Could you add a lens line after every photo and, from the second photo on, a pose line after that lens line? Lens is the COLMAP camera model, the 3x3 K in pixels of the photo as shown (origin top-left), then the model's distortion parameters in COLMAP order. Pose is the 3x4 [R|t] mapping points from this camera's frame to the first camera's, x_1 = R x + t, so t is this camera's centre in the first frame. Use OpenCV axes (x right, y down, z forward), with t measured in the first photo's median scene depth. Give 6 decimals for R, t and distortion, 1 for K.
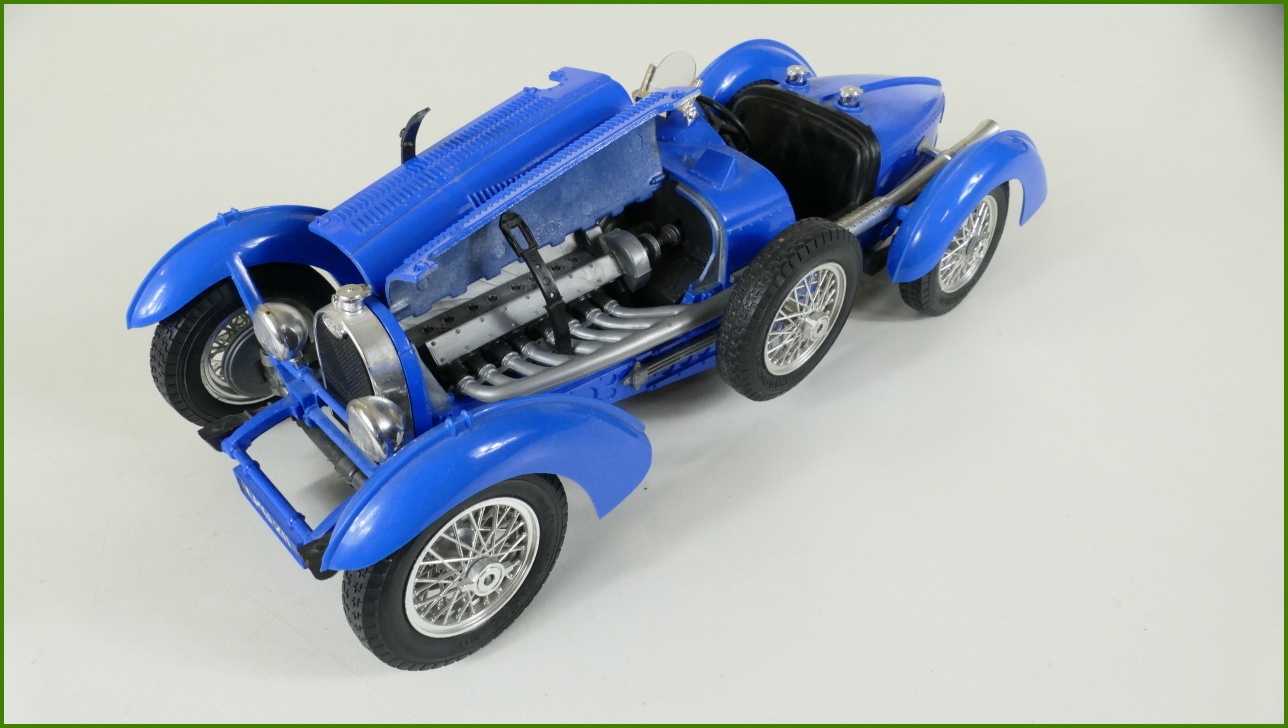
lens RADIAL K [[955.0, 0, 644.0], [0, 955.0, 364.0], [0, 0, 1]] dist [-0.006159, -0.001343]
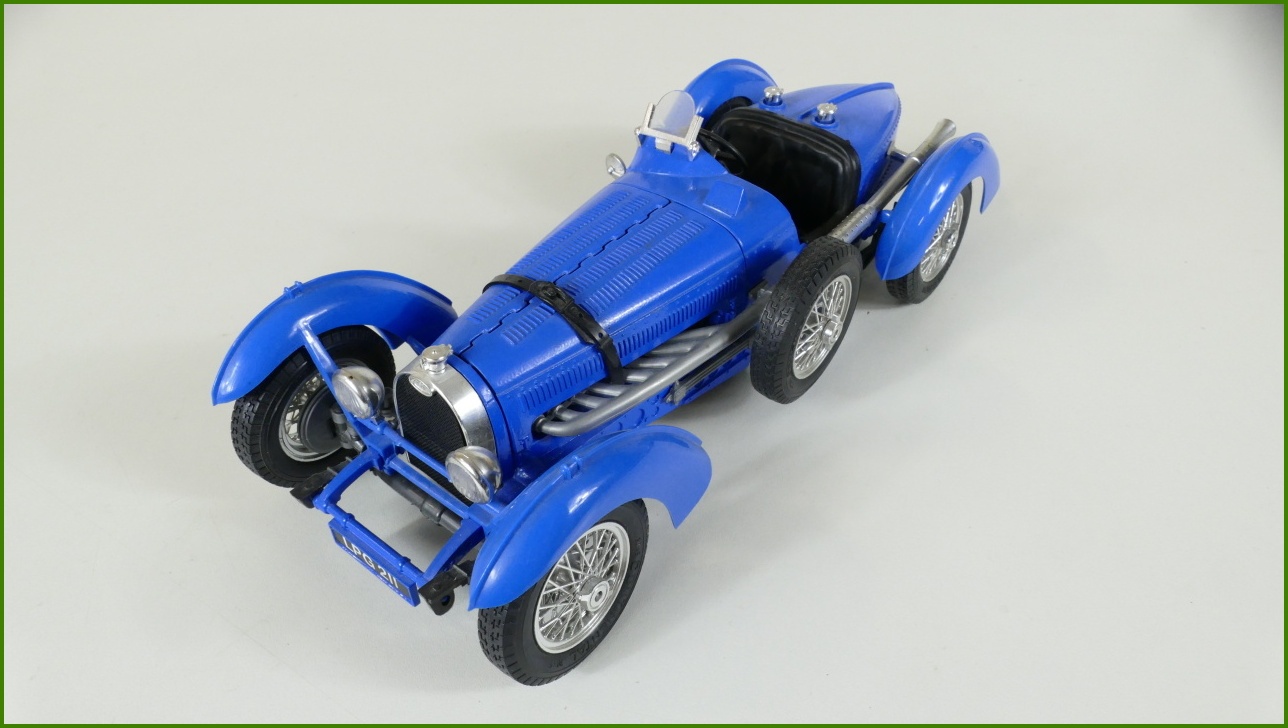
lens RADIAL K [[955.0, 0, 644.0], [0, 955.0, 364.0], [0, 0, 1]] dist [-0.006159, -0.001343]
pose [[0.990253, -0.106395, 0.089880, -0.149711], [0.103379, 0.993932, 0.037581, -0.070536], [-0.093333, -0.027923, 0.995243, -0.101493]]
